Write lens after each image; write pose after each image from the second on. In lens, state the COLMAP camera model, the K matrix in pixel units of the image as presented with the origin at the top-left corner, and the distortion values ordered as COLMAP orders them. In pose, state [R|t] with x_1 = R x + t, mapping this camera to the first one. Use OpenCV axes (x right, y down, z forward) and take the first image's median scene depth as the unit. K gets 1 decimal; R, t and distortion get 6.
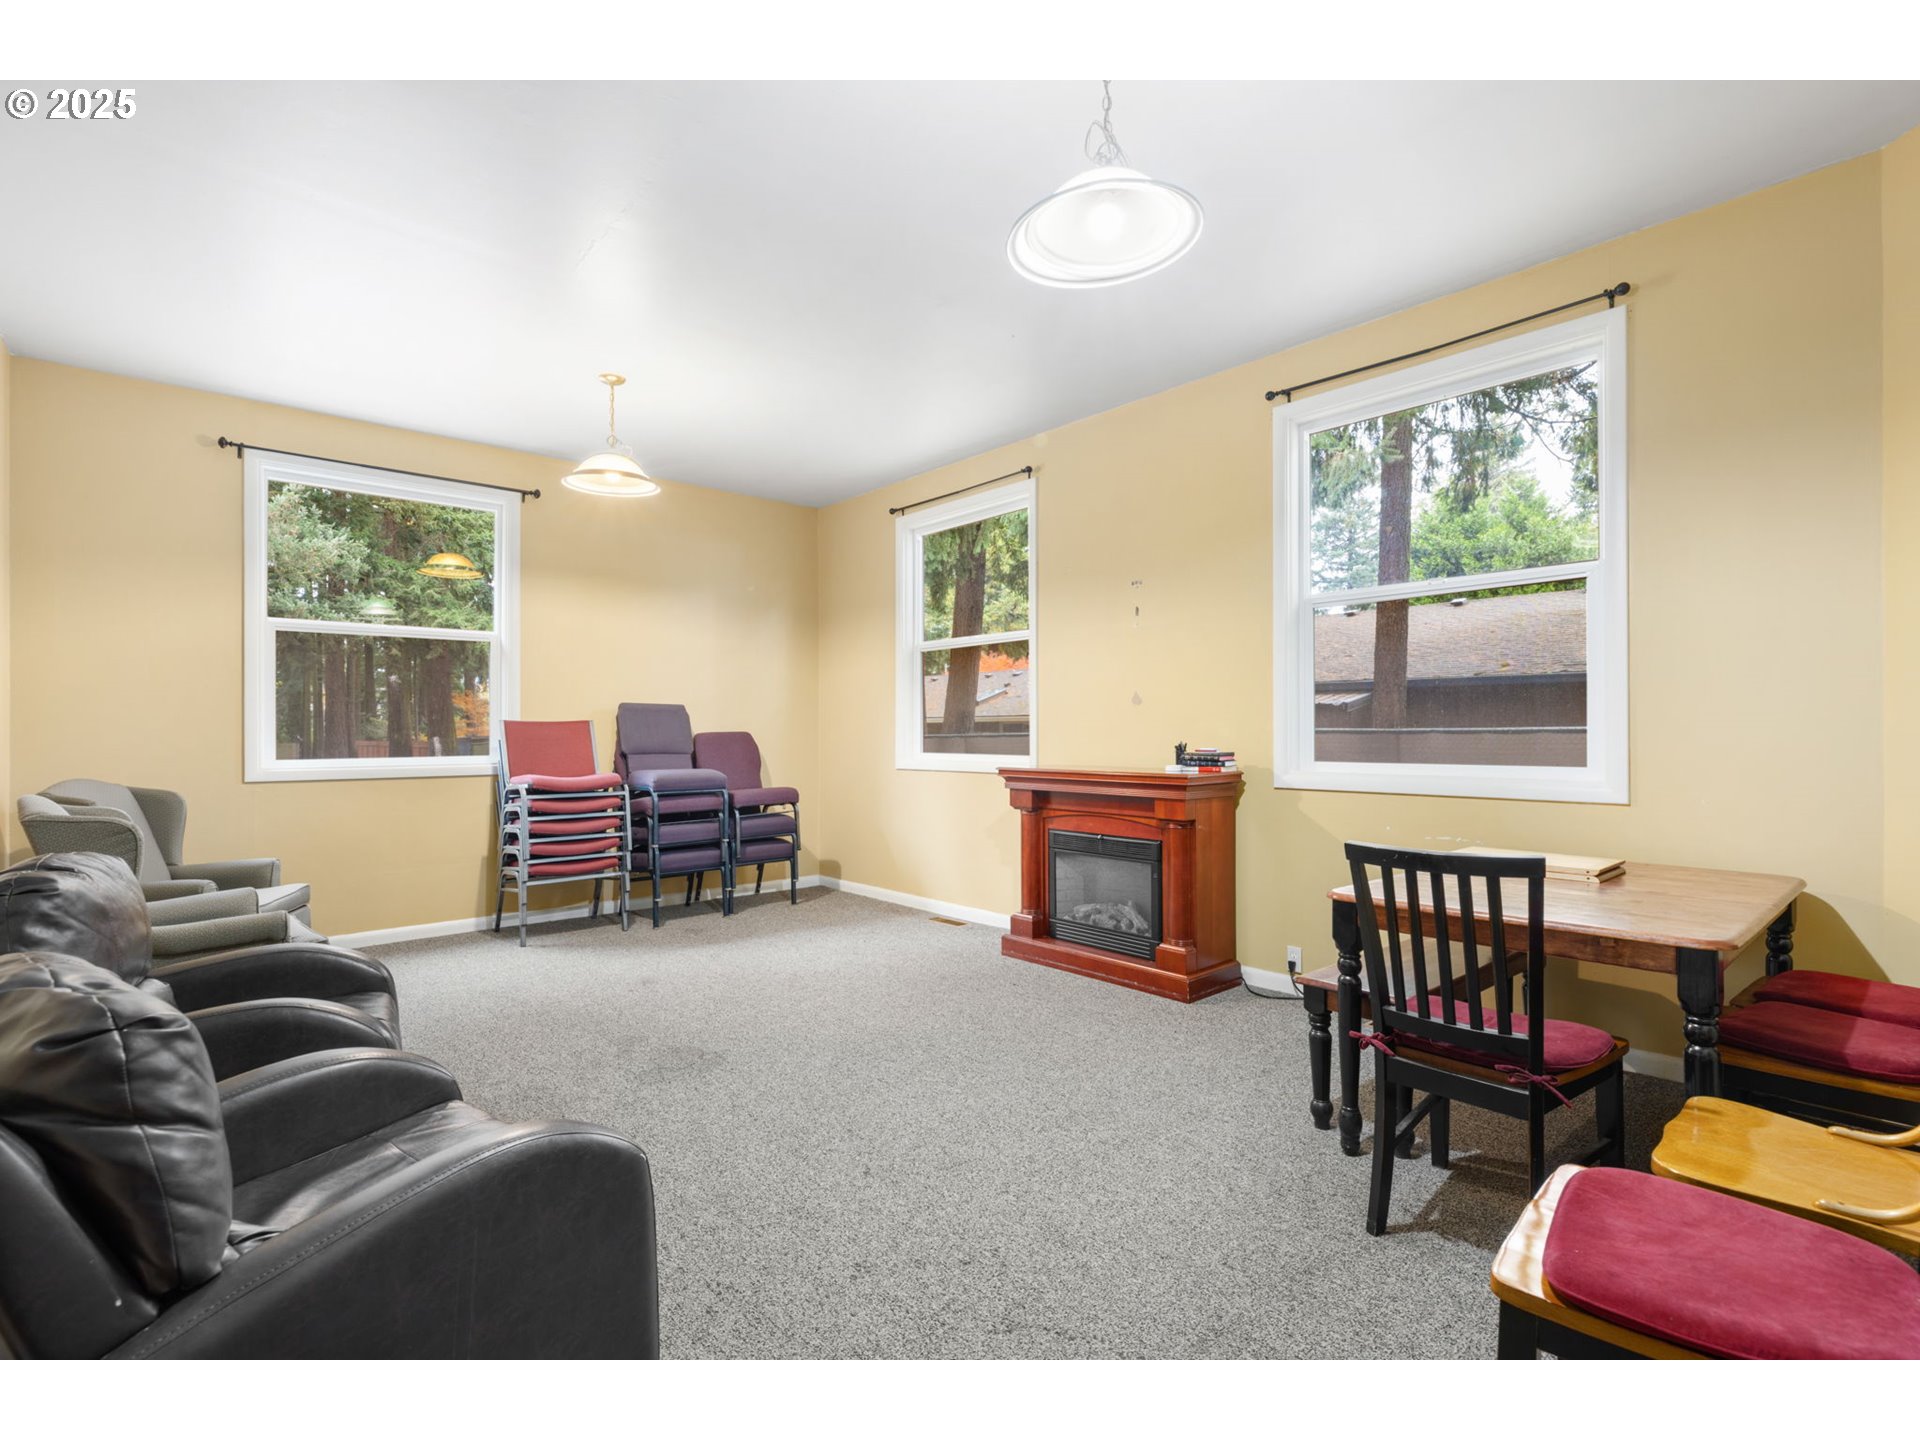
lens RADIAL K [[905.9, 0, 959.0], [0, 905.9, 736.2], [0, 0, 1]] dist [-0.001871, -0.000333]
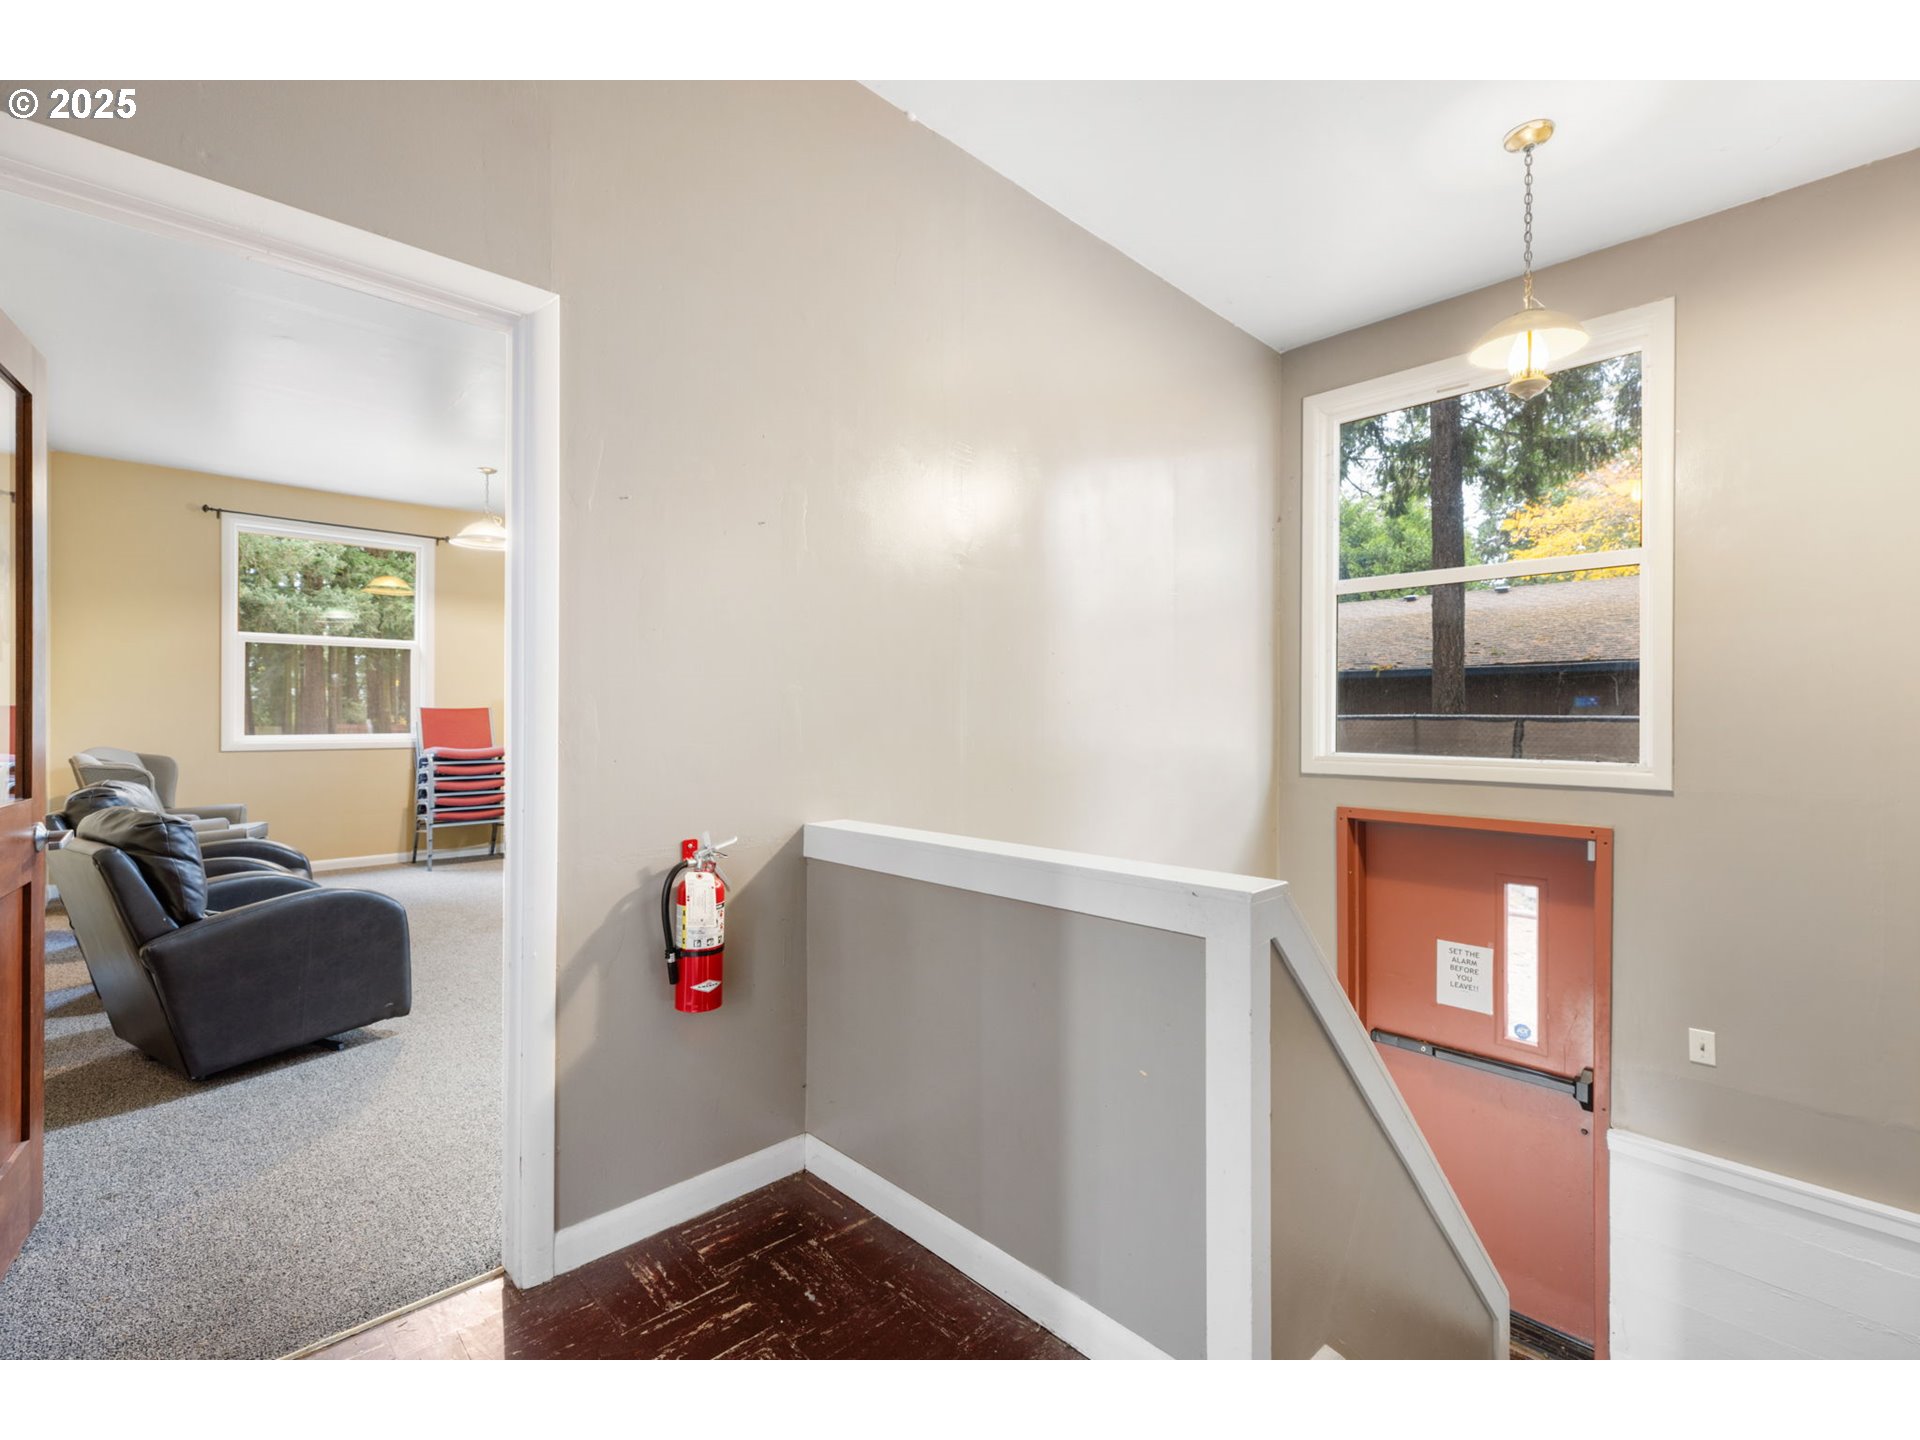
lens RADIAL K [[863.5, 0, 960.0], [0, 863.5, 720.0], [0, 0, 1]] dist [0.004257, 0.000402]
pose [[0.999417, 0.003559, 0.033952, 0.272144], [-0.003468, 0.999990, -0.002745, 0.002108], [-0.033961, 0.002625, 0.999420, -0.334736]]
